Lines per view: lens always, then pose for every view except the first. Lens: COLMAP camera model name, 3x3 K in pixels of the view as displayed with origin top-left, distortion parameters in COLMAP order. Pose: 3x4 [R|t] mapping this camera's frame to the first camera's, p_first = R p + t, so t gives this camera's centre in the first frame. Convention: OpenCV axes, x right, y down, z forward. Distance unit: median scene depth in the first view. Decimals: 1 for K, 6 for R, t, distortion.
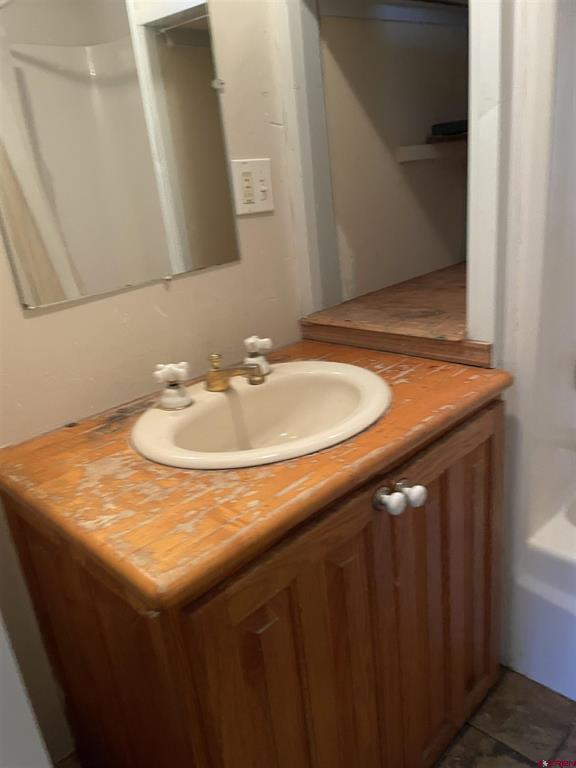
lens RADIAL K [[584.8, 0, 281.7], [0, 584.8, 391.1], [0, 0, 1]] dist [0.073548, -0.093070]
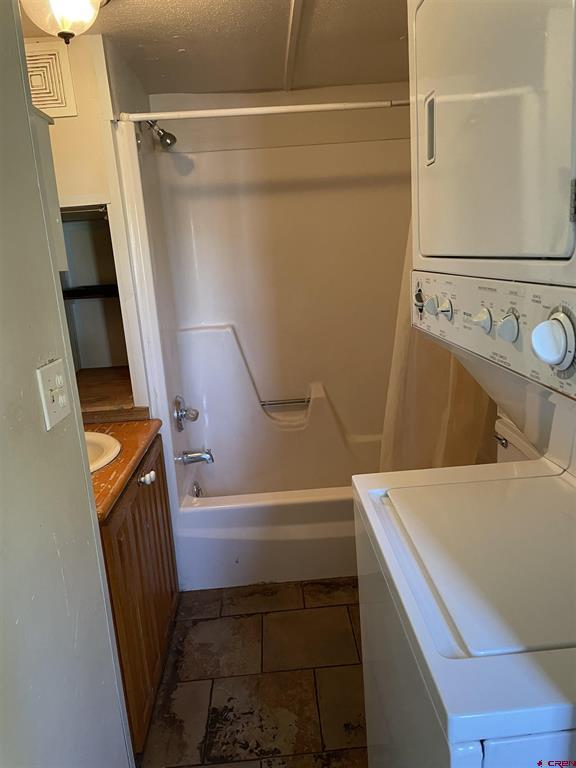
lens RADIAL K [[584.8, 0, 292.1], [0, 584.8, 390.6], [0, 0, 1]] dist [0.073548, -0.093070]
pose [[0.676573, -0.127702, 0.725218, -0.703367], [0.248252, 0.966750, -0.061367, 0.102310], [-0.693268, 0.221556, 0.685779, -0.658564]]
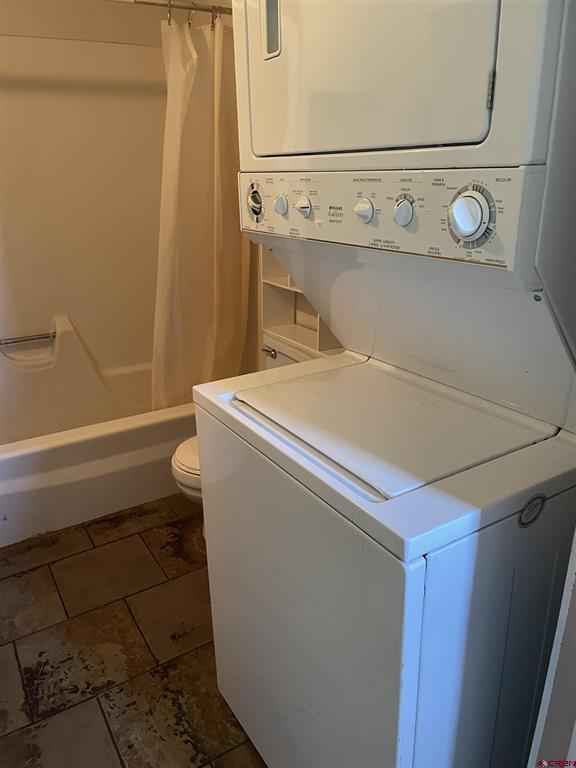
lens RADIAL K [[584.8, 0, 286.3], [0, 584.8, 393.0], [0, 0, 1]] dist [0.073548, -0.093070]
pose [[0.238914, -0.265197, 0.934126, -0.831227], [0.319945, 0.929766, 0.182129, 0.085637], [-0.916818, 0.255355, 0.306983, -0.448633]]
